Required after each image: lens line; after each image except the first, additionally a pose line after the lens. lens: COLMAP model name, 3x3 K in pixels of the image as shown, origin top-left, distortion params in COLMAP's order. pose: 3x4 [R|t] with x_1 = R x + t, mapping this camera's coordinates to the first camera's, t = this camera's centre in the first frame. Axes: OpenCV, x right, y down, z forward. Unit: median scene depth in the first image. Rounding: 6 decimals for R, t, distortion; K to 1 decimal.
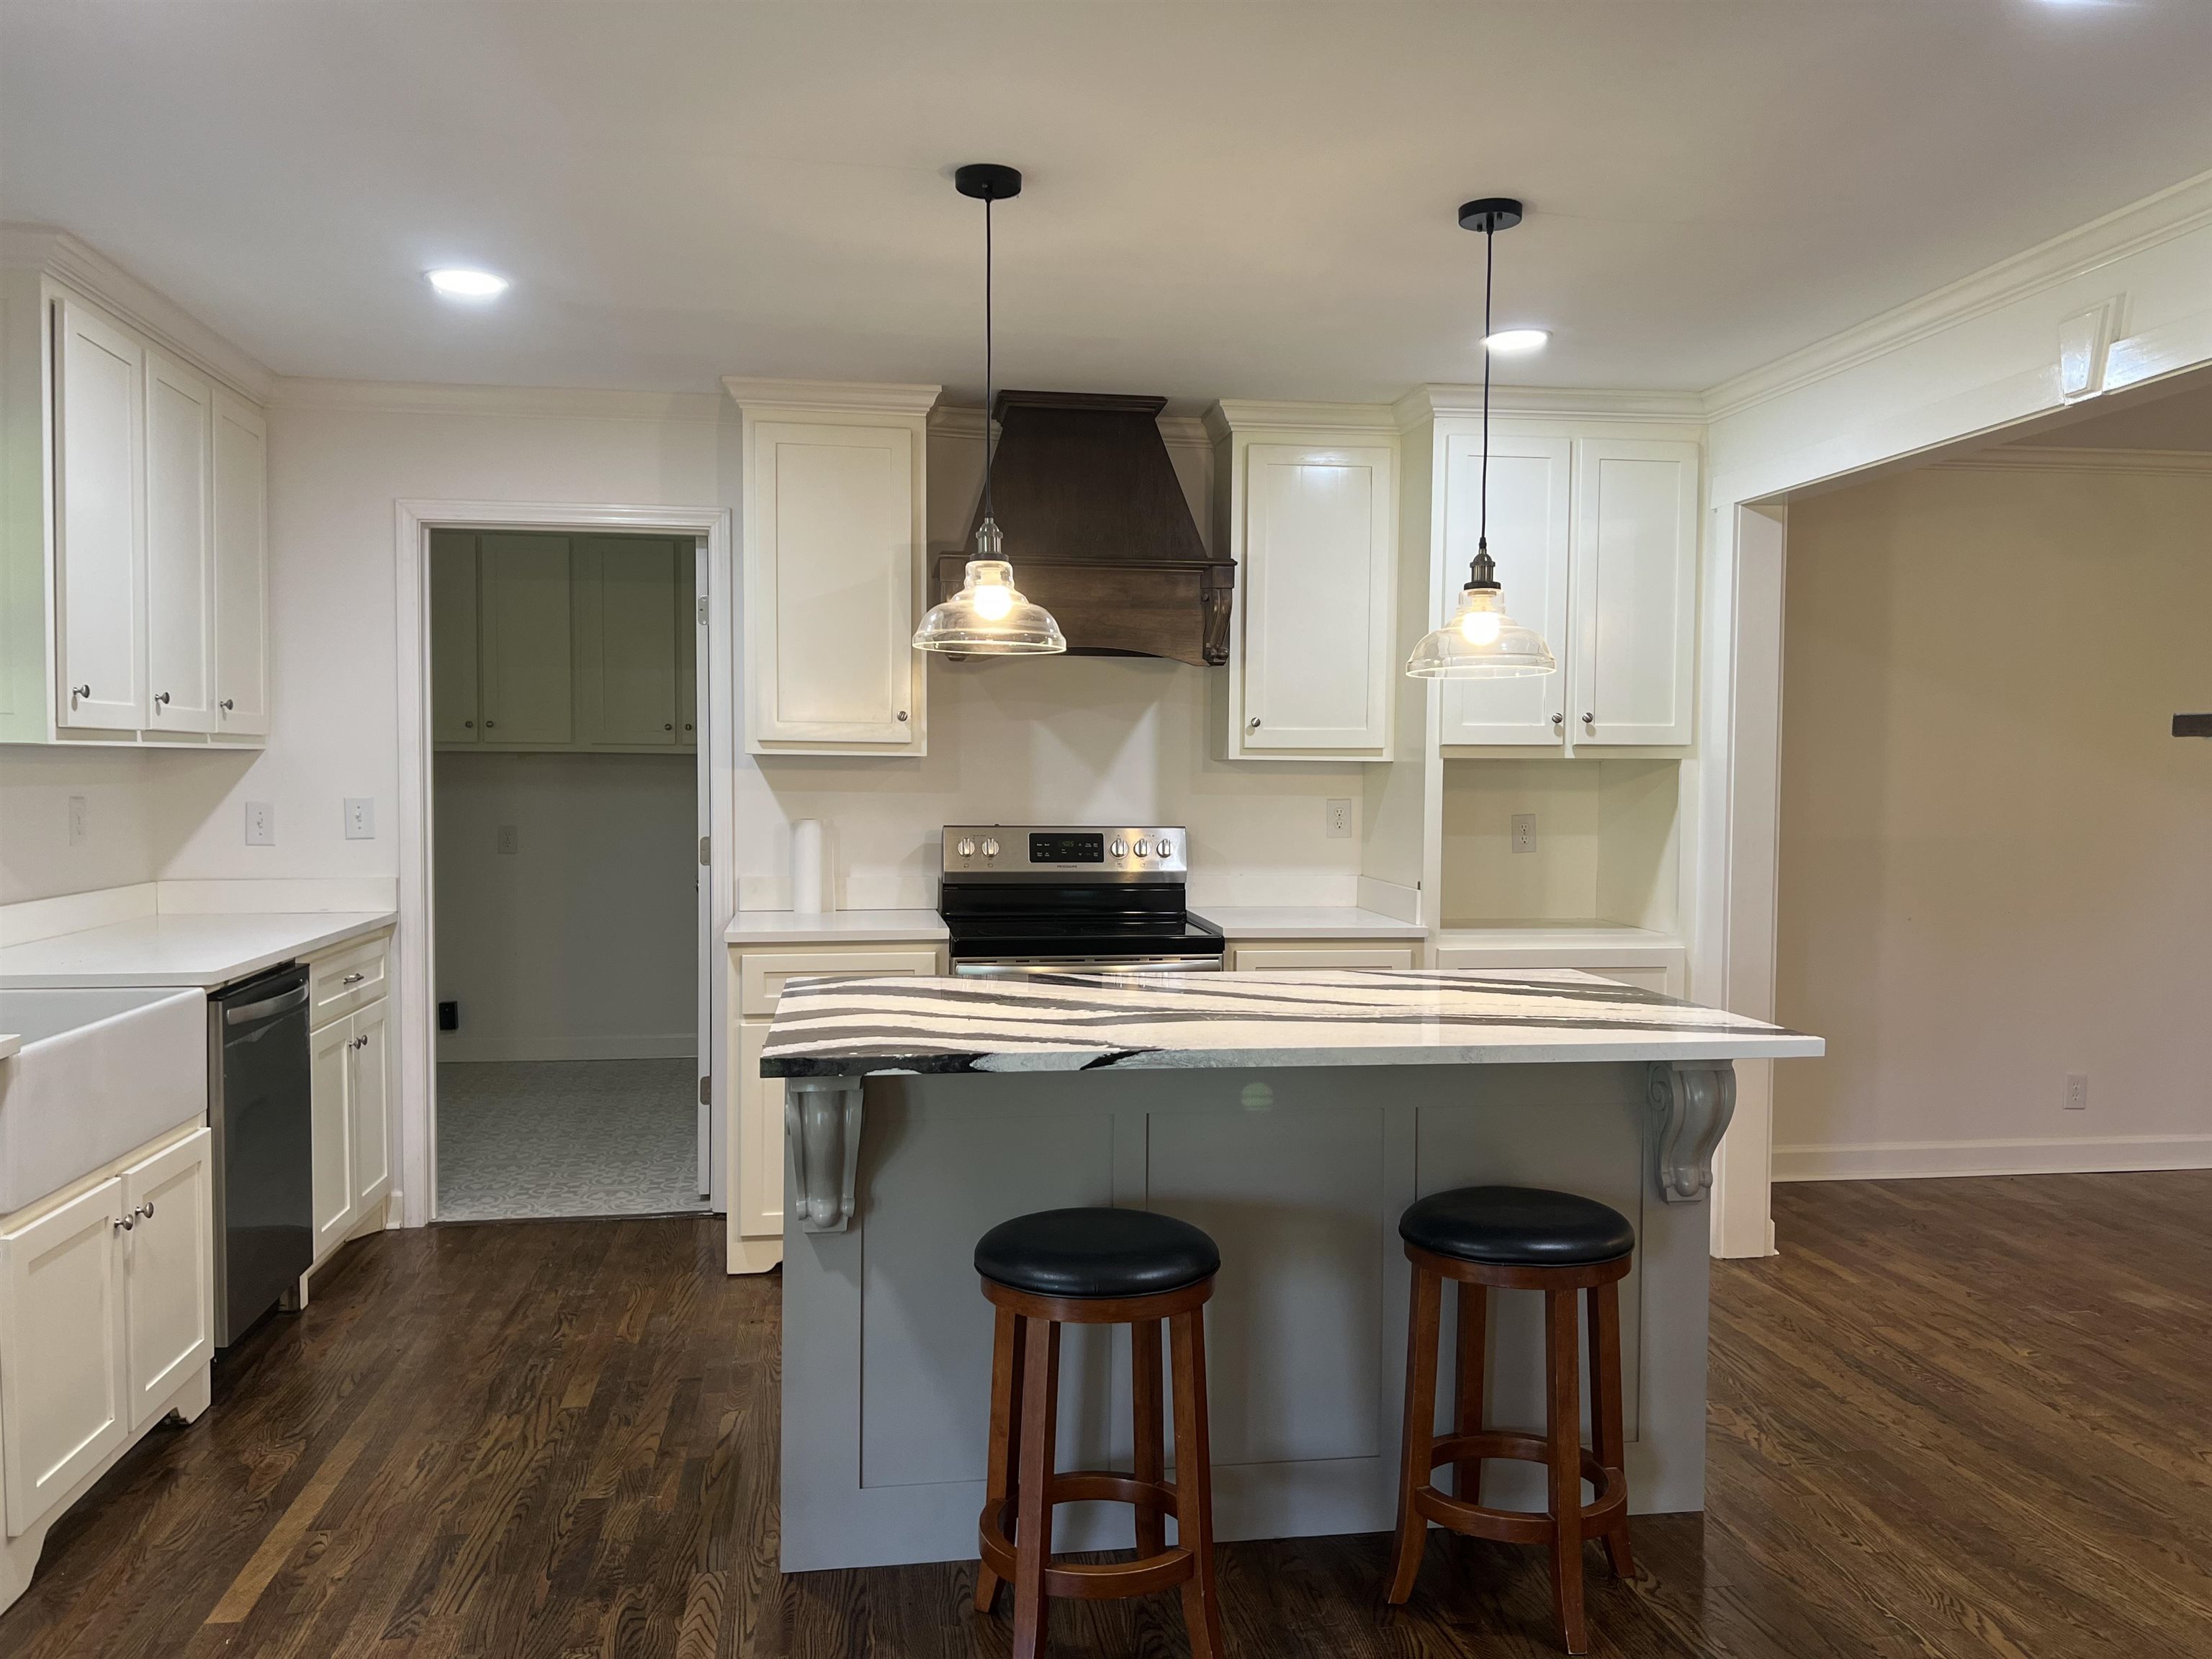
lens RADIAL K [[1665.2, 0, 1121.7], [0, 1665.2, 844.7], [0, 0, 1]] dist [0.058762, -0.067377]
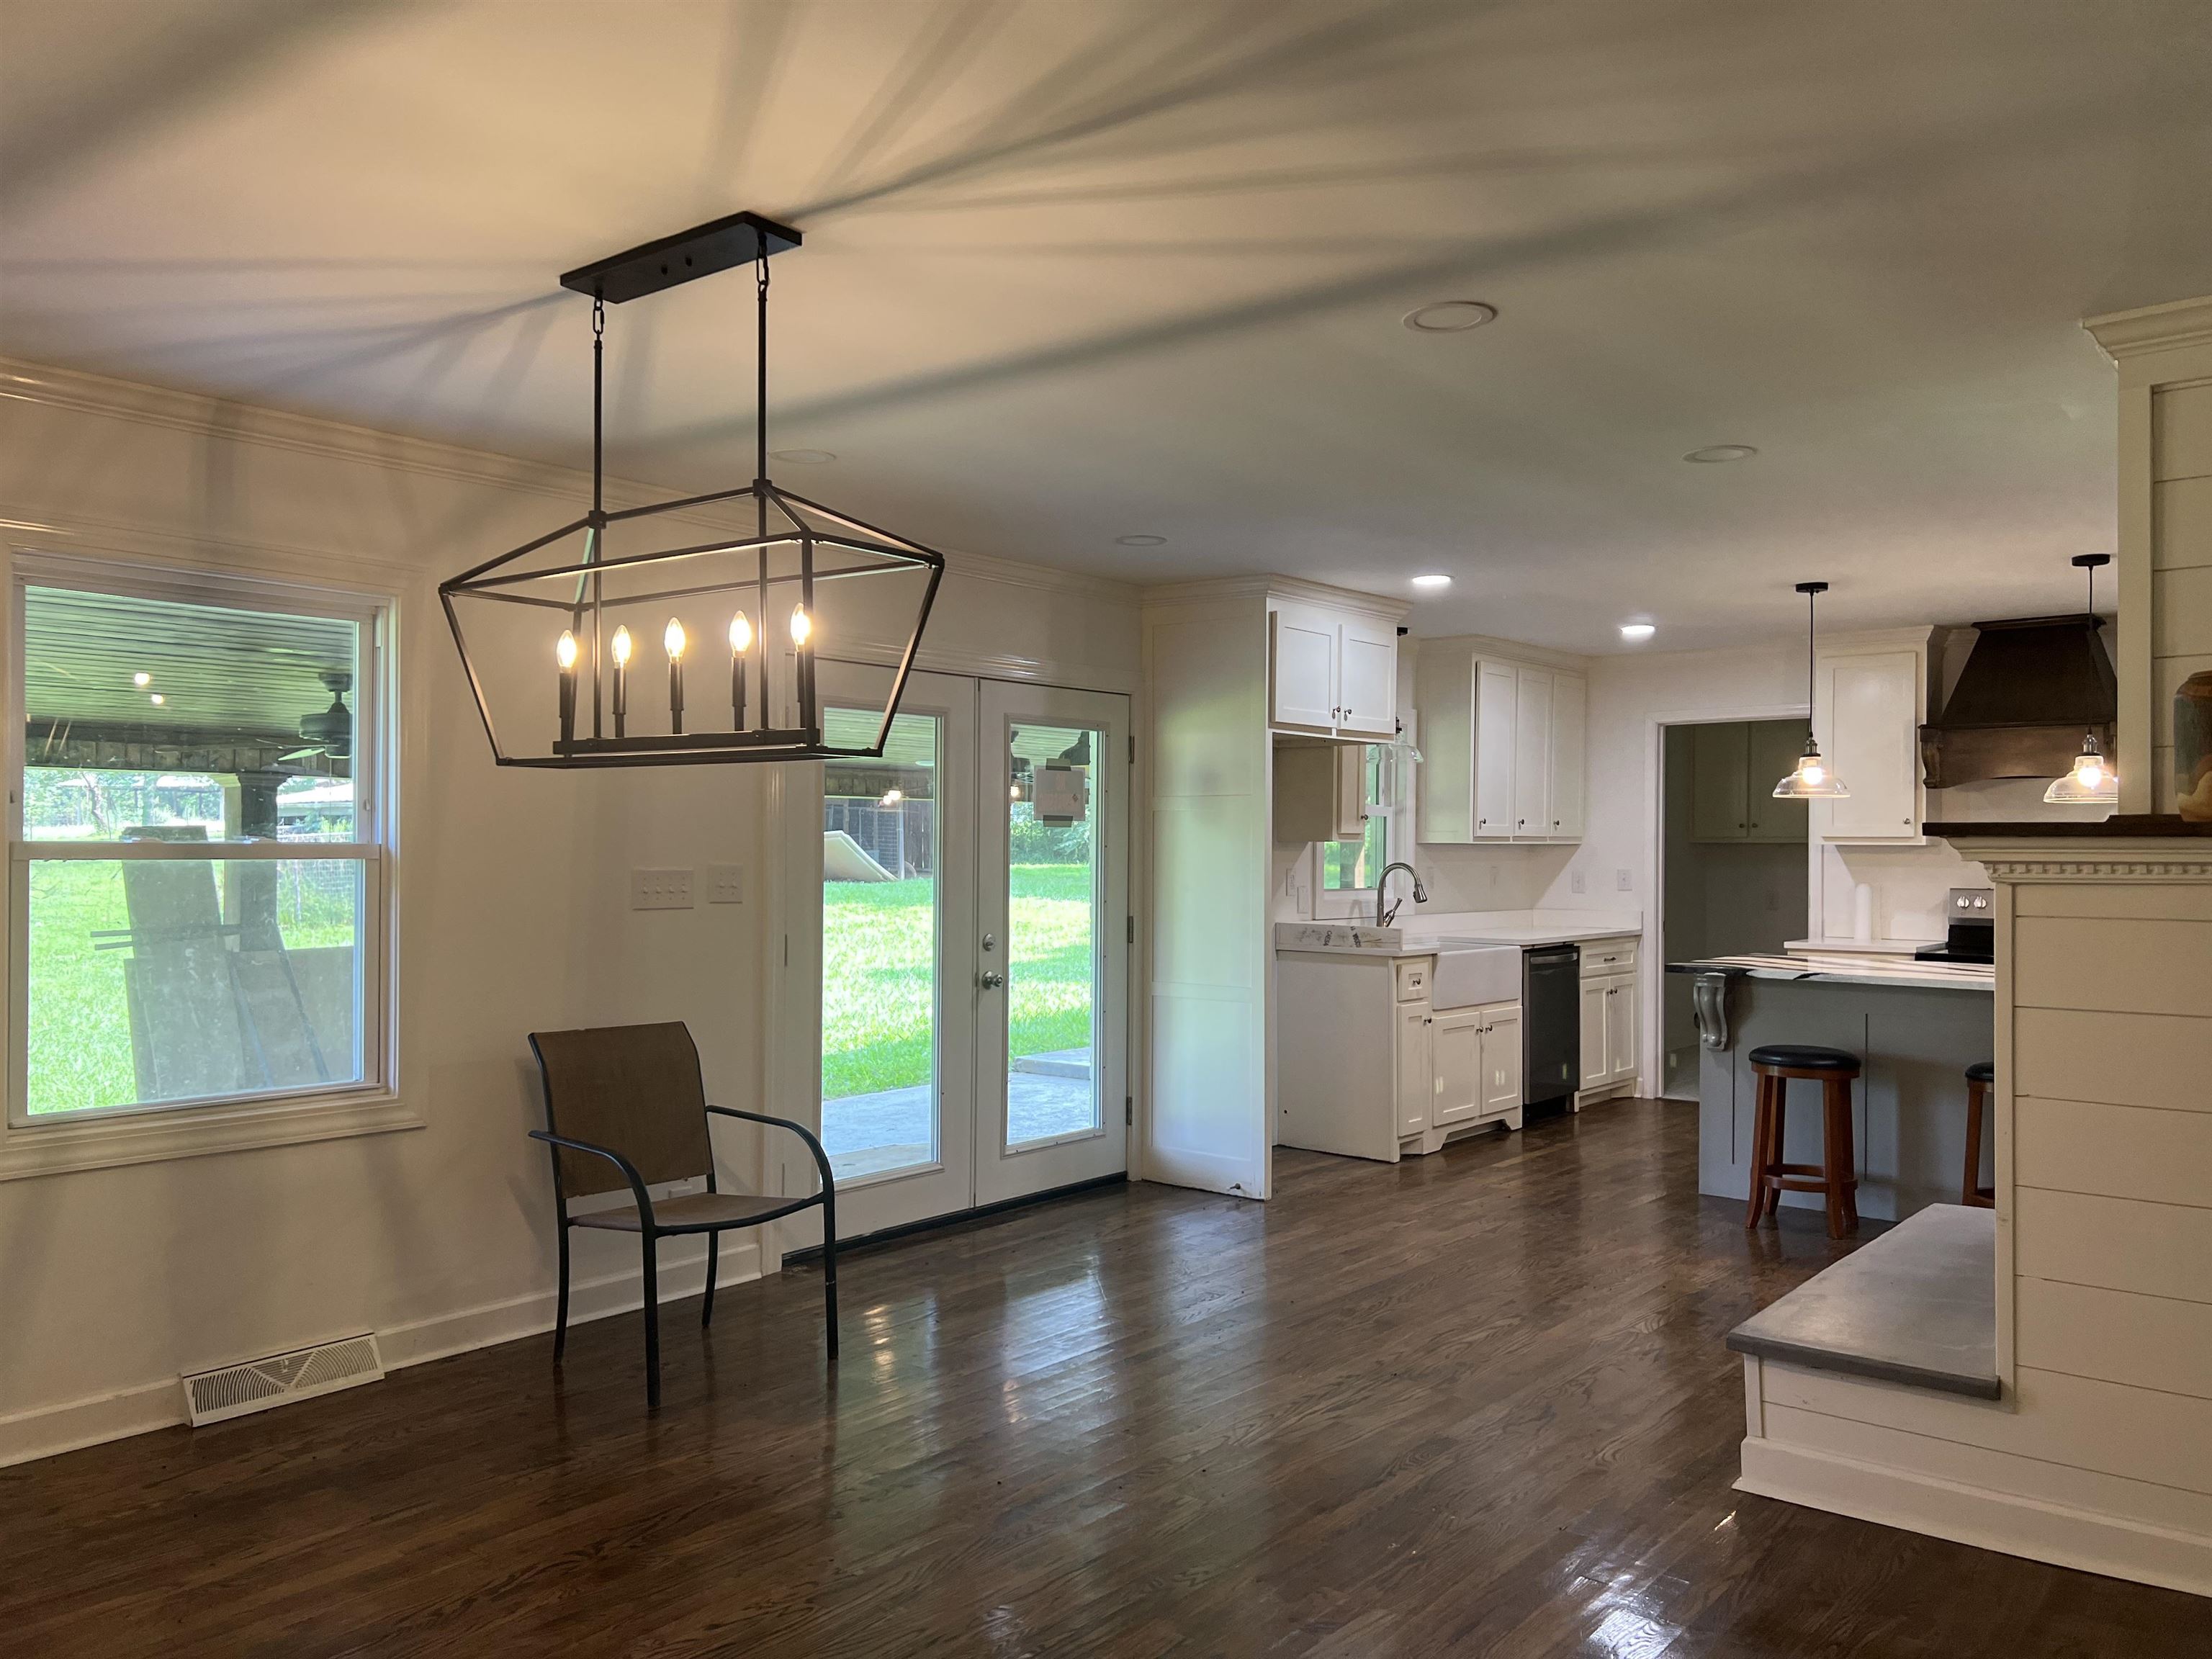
lens RADIAL K [[1665.2, 0, 1121.7], [0, 1665.2, 844.7], [0, 0, 1]] dist [0.058762, -0.067377]
pose [[0.658035, -0.004886, -0.752971, 0.674976], [-0.034250, 0.998750, -0.036412, 0.037585], [0.752208, 0.049750, 0.657045, -0.766649]]
